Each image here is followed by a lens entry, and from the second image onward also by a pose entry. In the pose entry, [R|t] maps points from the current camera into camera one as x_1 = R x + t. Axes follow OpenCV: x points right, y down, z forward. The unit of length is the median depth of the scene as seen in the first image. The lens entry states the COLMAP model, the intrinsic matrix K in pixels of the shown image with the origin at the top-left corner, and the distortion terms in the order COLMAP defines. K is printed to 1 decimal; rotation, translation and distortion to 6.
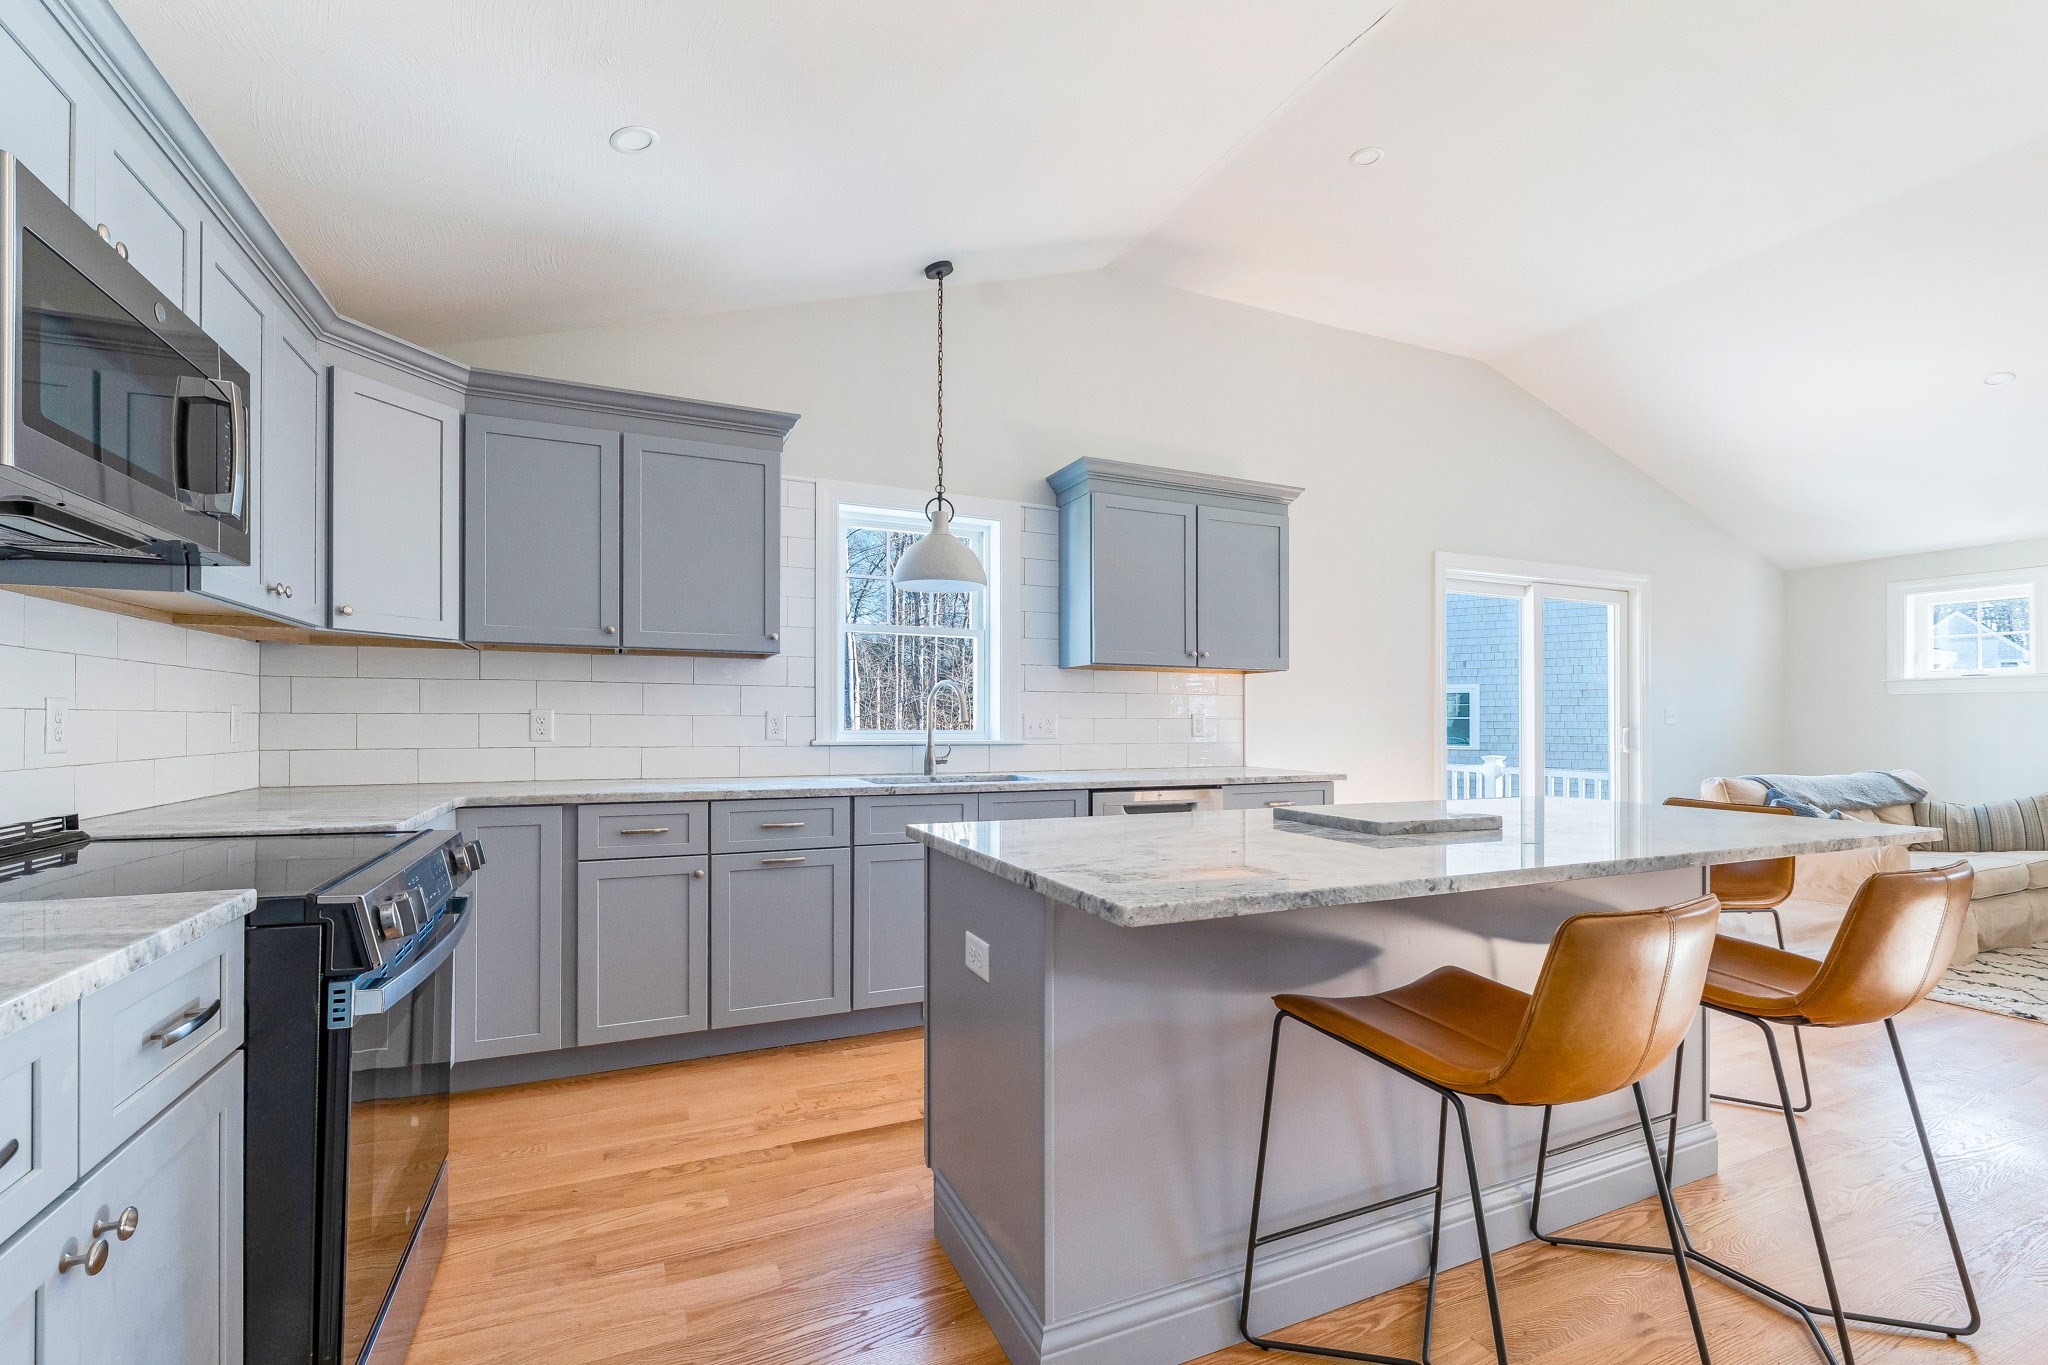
lens RADIAL K [[850.0, 0, 1026.8], [0, 850.0, 701.8], [0, 0, 1]] dist [0.000045, 0.000043]
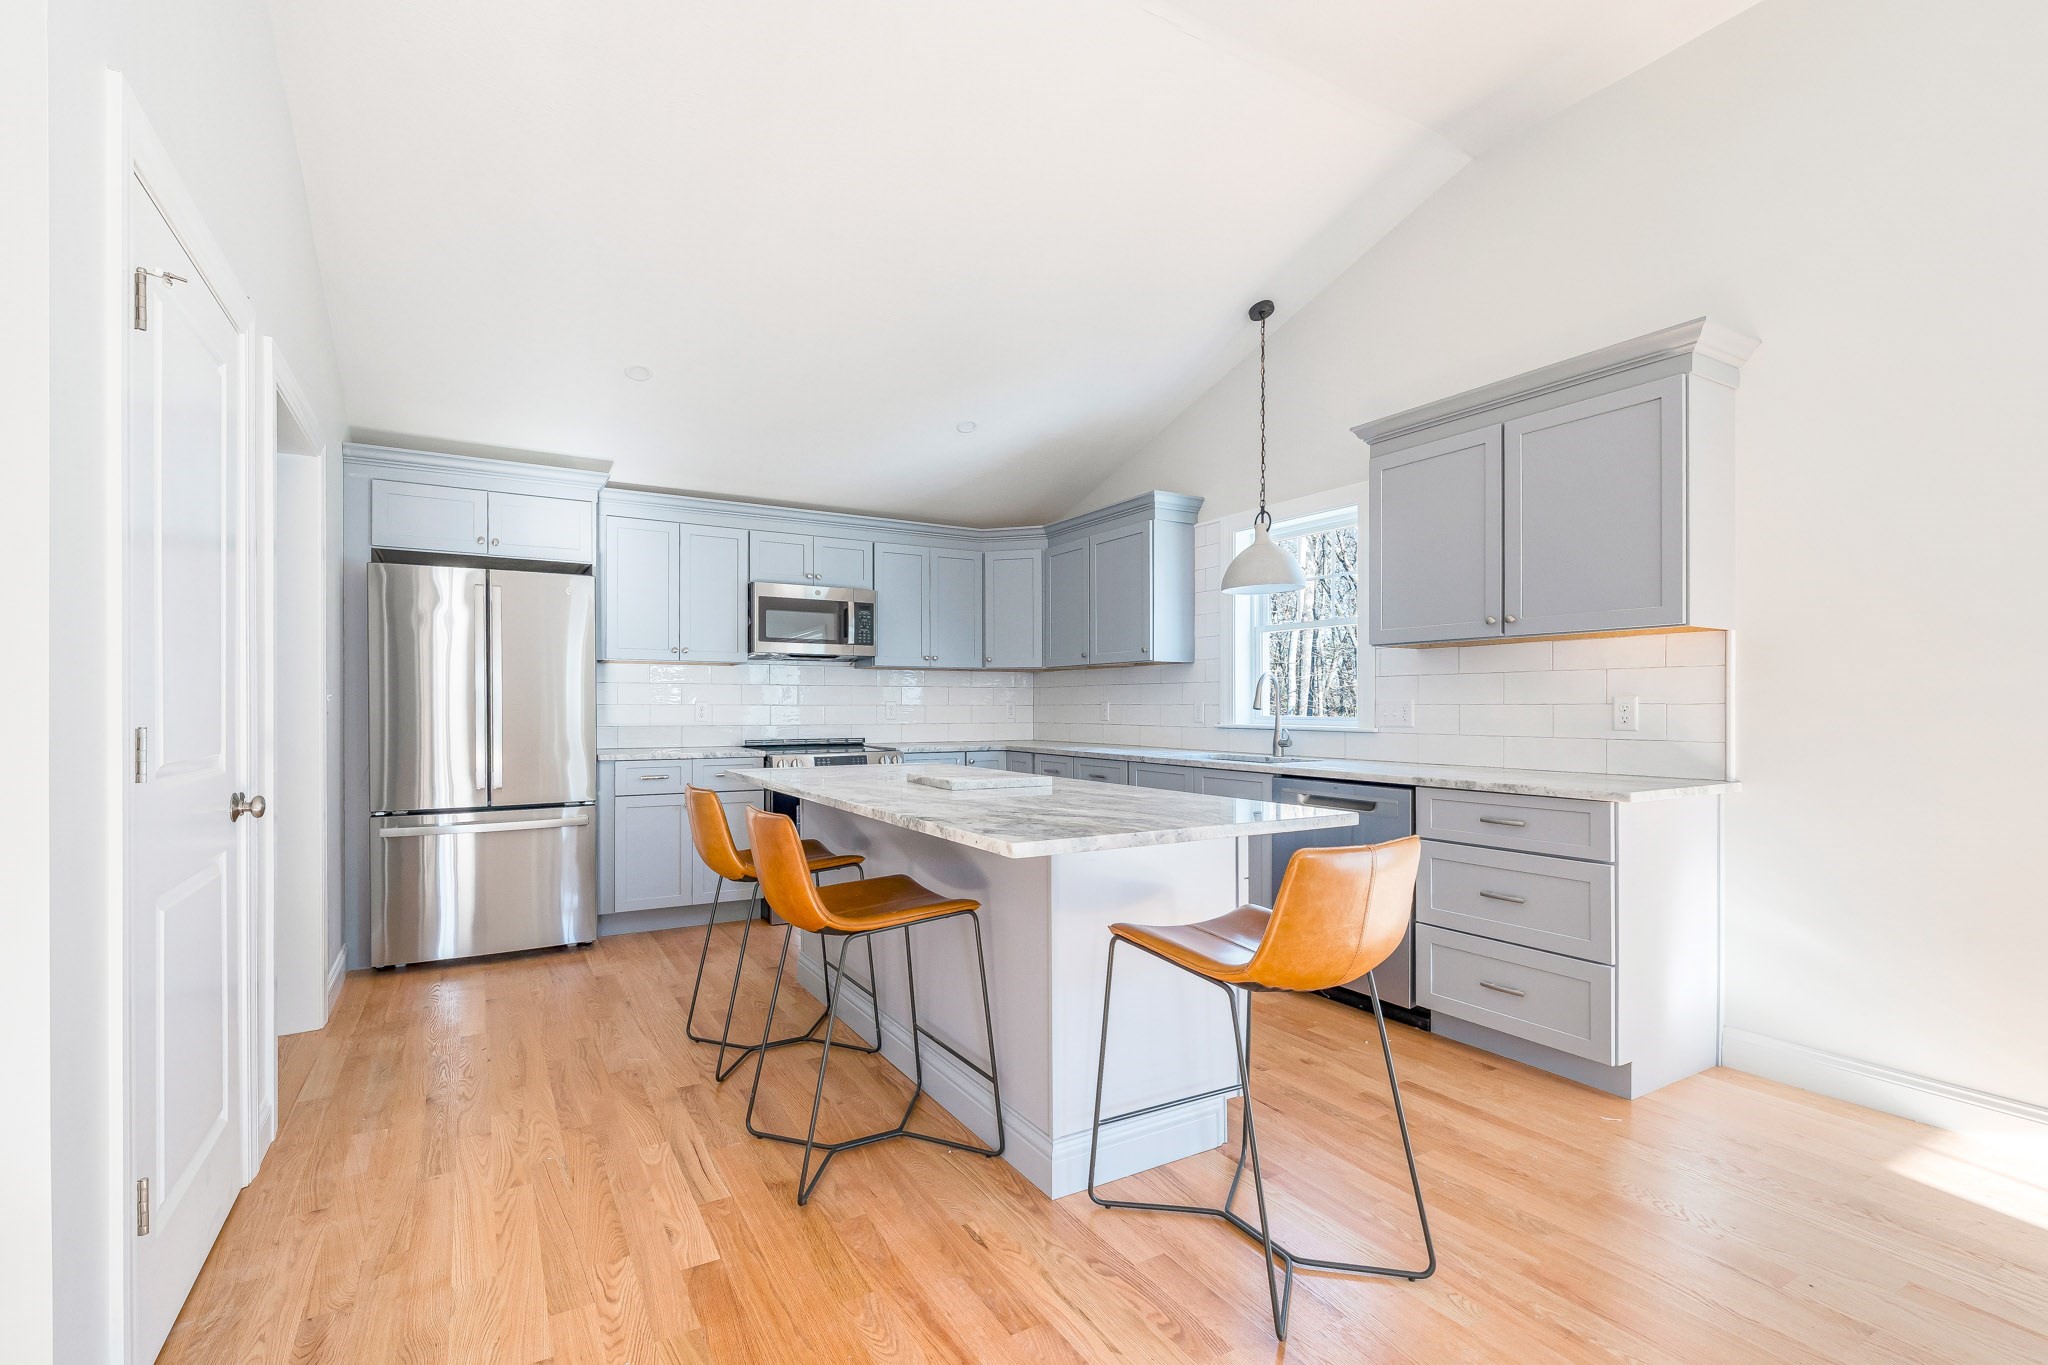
lens RADIAL K [[894.3, 0, 935.5], [0, 894.3, 704.8], [0, 0, 1]] dist [0.012086, -0.000157]
pose [[0.066573, -0.005002, -0.997769, 0.886486], [0.022039, 0.999751, -0.003541, 0.010512], [0.997538, -0.021754, 0.066667, 0.401718]]
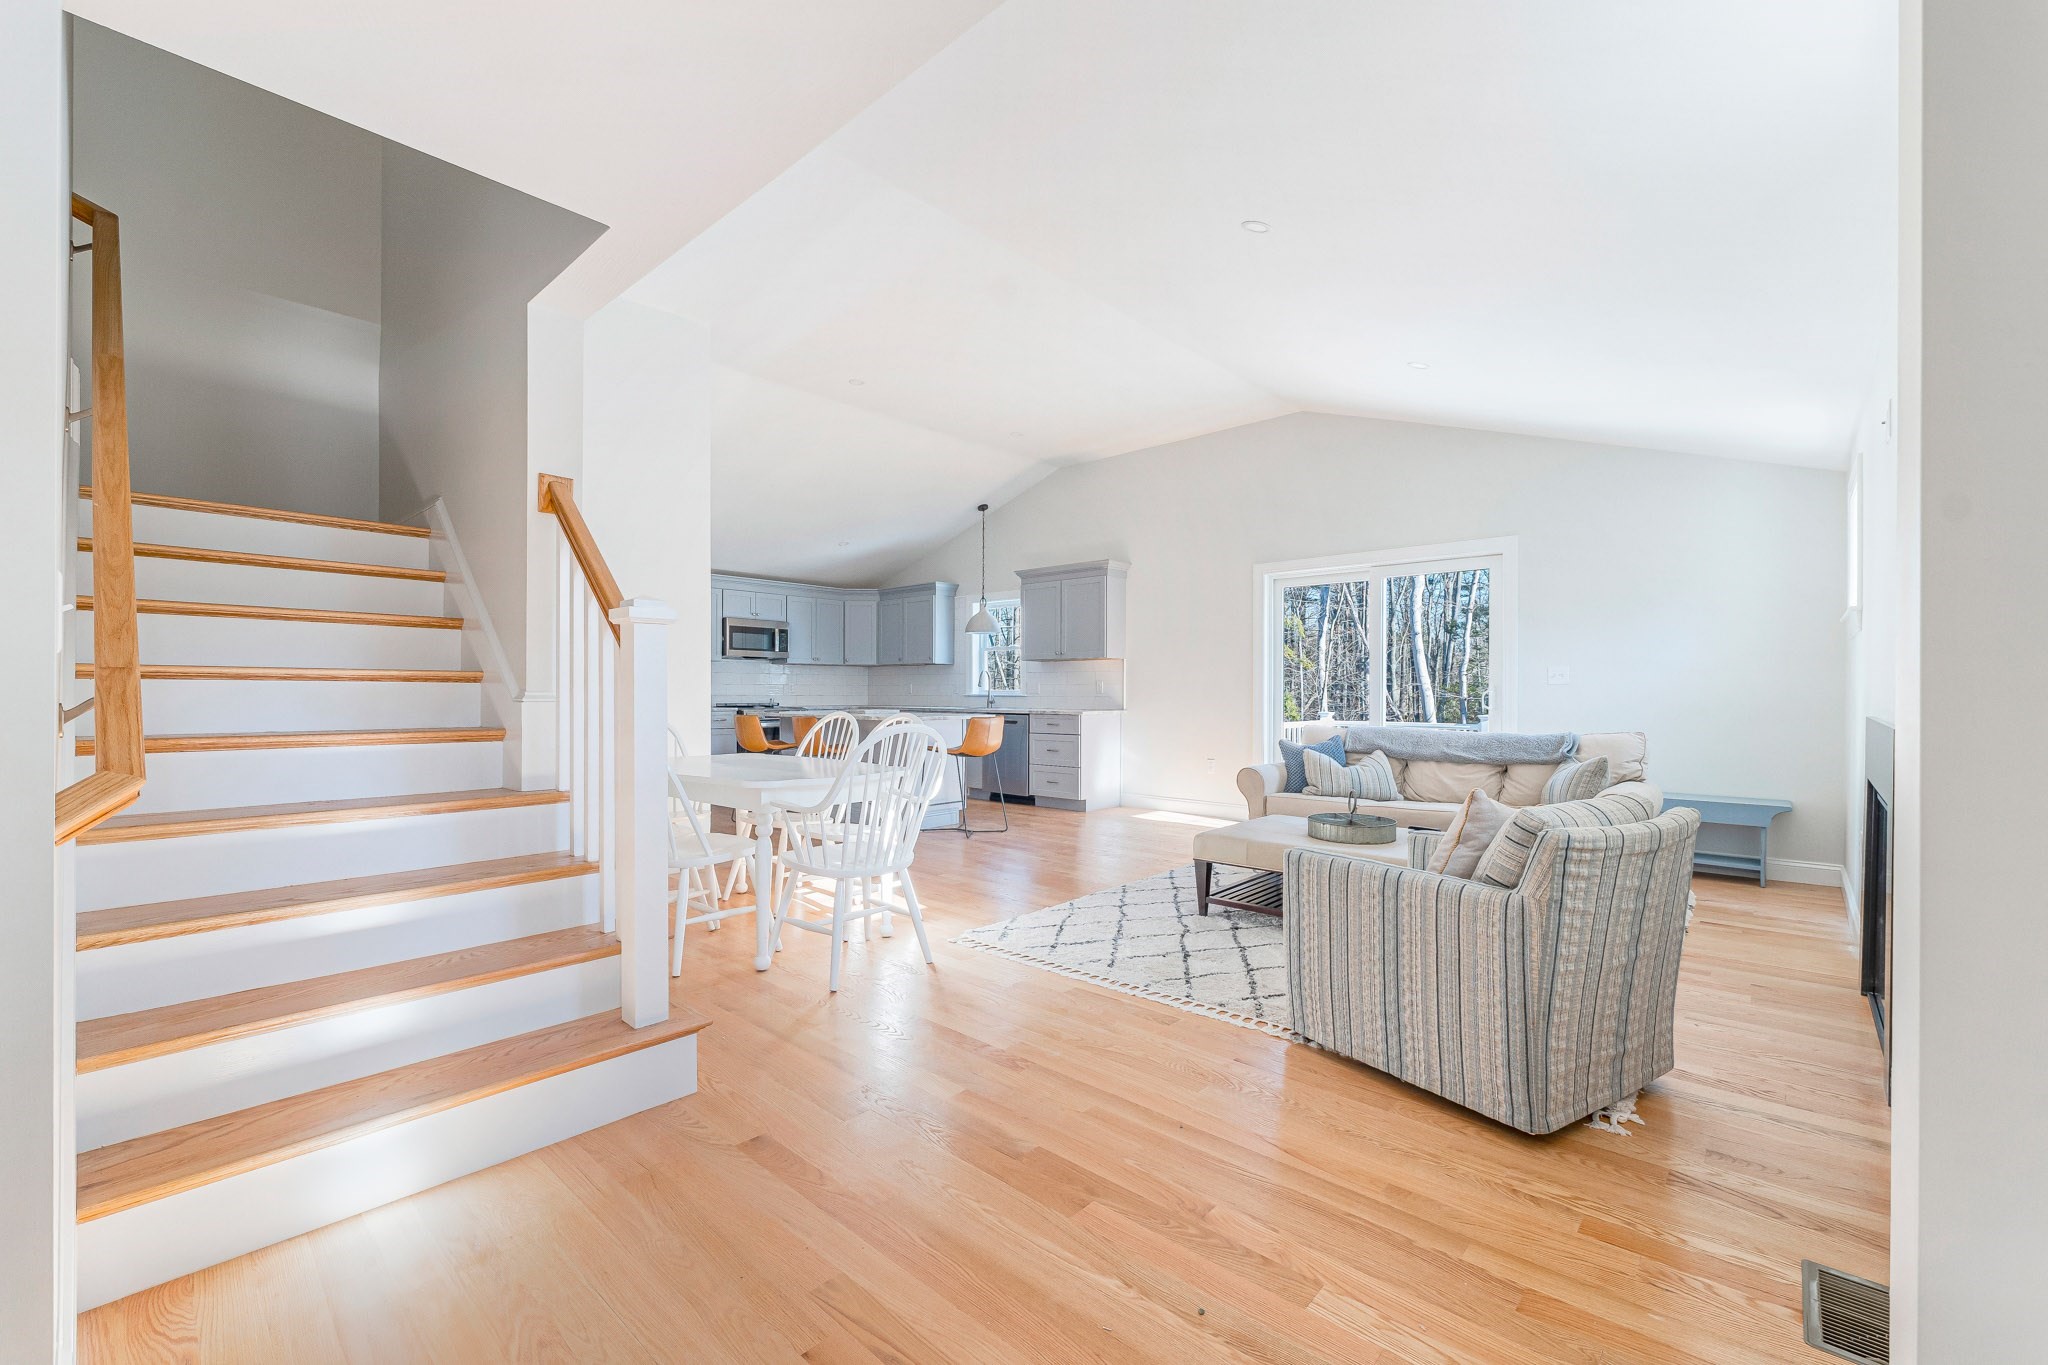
lens RADIAL K [[850.0, 0, 1011.4], [0, 850.0, 696.4], [0, 0, 1]] dist [0.000045, 0.000043]
pose [[0.390163, -0.001114, -0.920745, 1.880022], [0.016332, 0.999850, 0.005711, 0.032337], [0.920601, -0.017266, 0.390123, 0.075603]]
